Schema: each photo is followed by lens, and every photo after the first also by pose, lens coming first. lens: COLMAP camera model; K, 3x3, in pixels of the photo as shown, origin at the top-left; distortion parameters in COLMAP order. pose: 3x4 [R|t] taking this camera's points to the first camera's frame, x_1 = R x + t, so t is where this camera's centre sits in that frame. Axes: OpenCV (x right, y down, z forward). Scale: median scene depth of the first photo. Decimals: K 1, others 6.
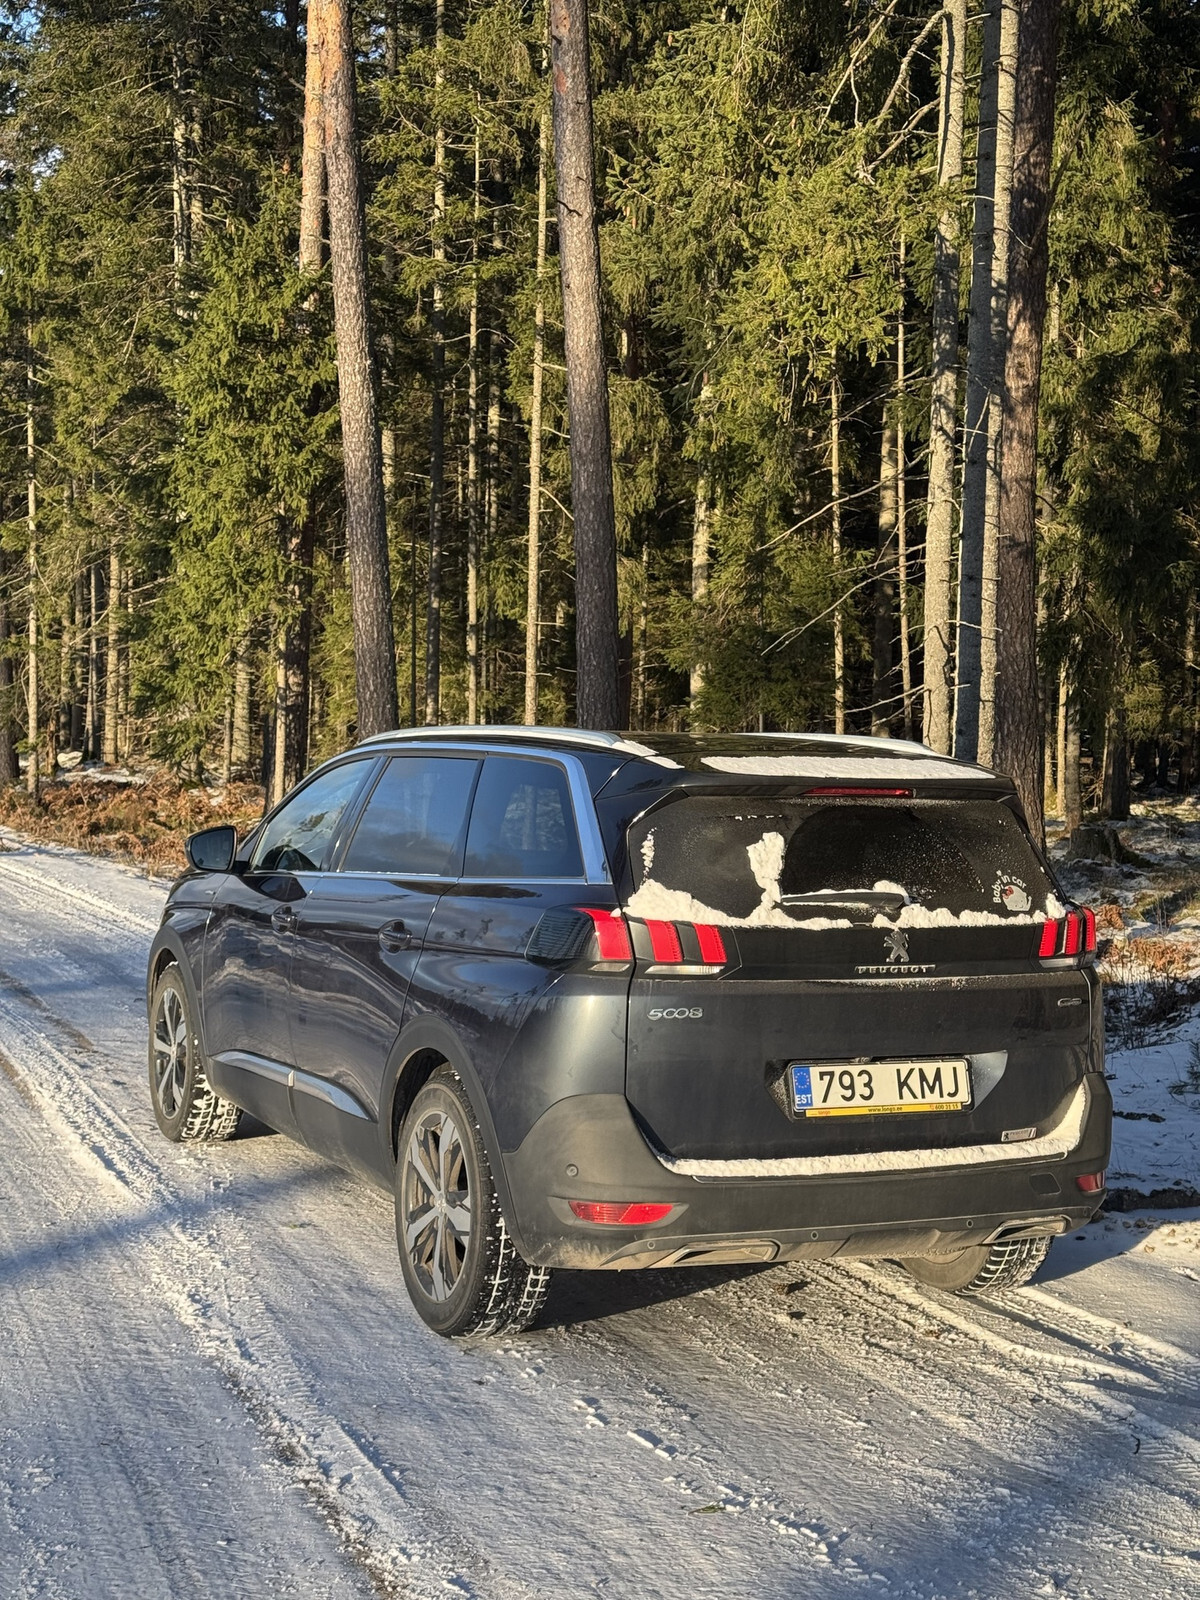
lens RADIAL K [[2218.0, 0, 601.2], [0, 2218.0, 798.9], [0, 0, 1]] dist [0.111451, 0.000000]
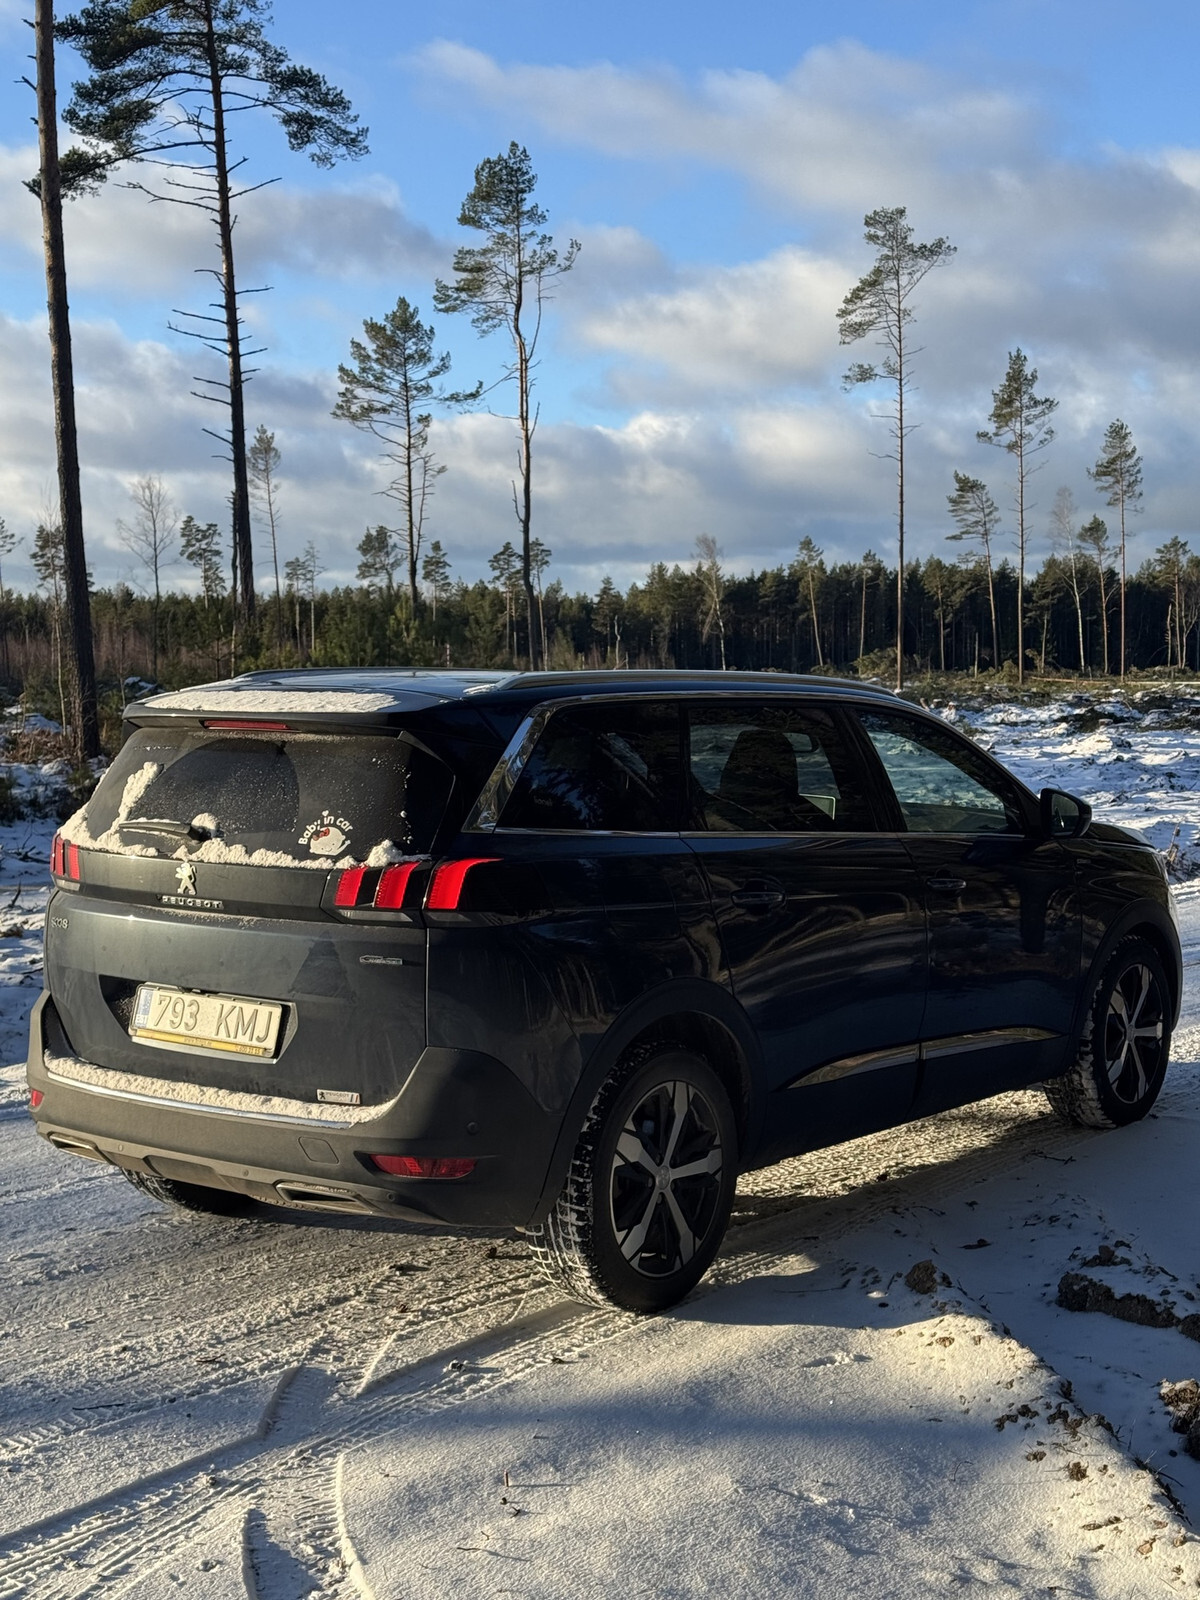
lens RADIAL K [[2218.0, 0, 600.2], [0, 2218.0, 799.6], [0, 0, 1]] dist [0.111451, 0.000000]
pose [[0.465824, 0.031900, -0.884302, 1.074603], [-0.023566, 0.999443, 0.023639, 0.002739], [0.884564, 0.009828, 0.466316, 0.680003]]
